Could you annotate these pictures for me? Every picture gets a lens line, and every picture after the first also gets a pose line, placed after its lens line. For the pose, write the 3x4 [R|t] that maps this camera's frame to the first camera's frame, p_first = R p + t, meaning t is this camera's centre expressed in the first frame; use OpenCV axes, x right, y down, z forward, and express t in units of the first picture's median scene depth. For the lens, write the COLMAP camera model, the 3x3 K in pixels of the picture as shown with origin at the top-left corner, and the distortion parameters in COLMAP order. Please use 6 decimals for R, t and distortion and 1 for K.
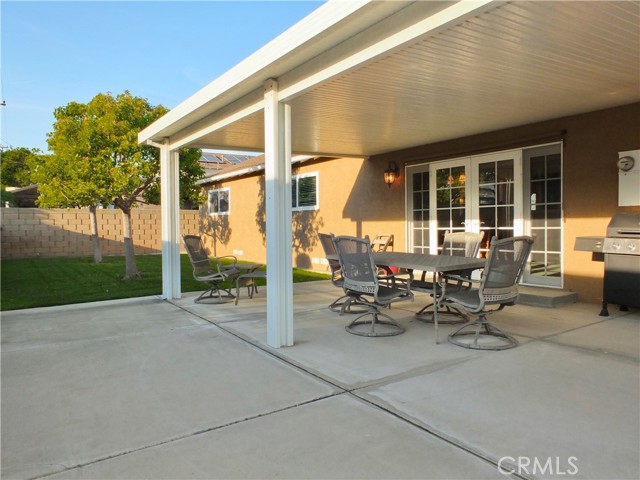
lens RADIAL K [[459.8, 0, 320.0], [0, 459.8, 240.0], [0, 0, 1]] dist [0.001838, 0.000882]
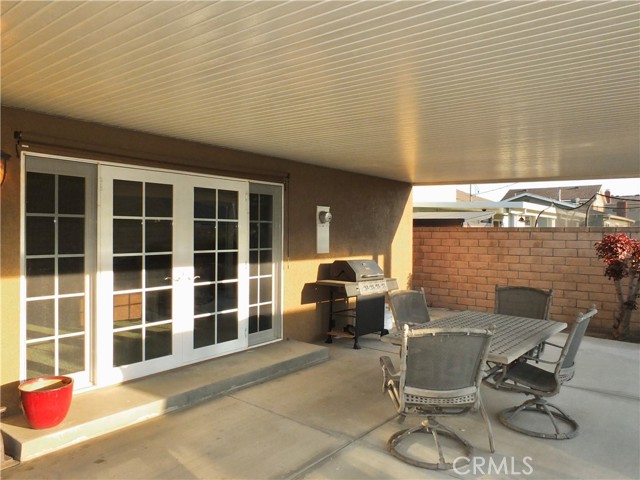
lens RADIAL K [[459.8, 0, 320.0], [0, 459.8, 240.0], [0, 0, 1]] dist [0.001838, 0.000882]
pose [[-0.283123, 0.020180, 0.958871, -0.349136], [0.047766, 0.998835, -0.006917, -0.079215], [-0.957893, 0.043843, -0.283757, 1.053901]]
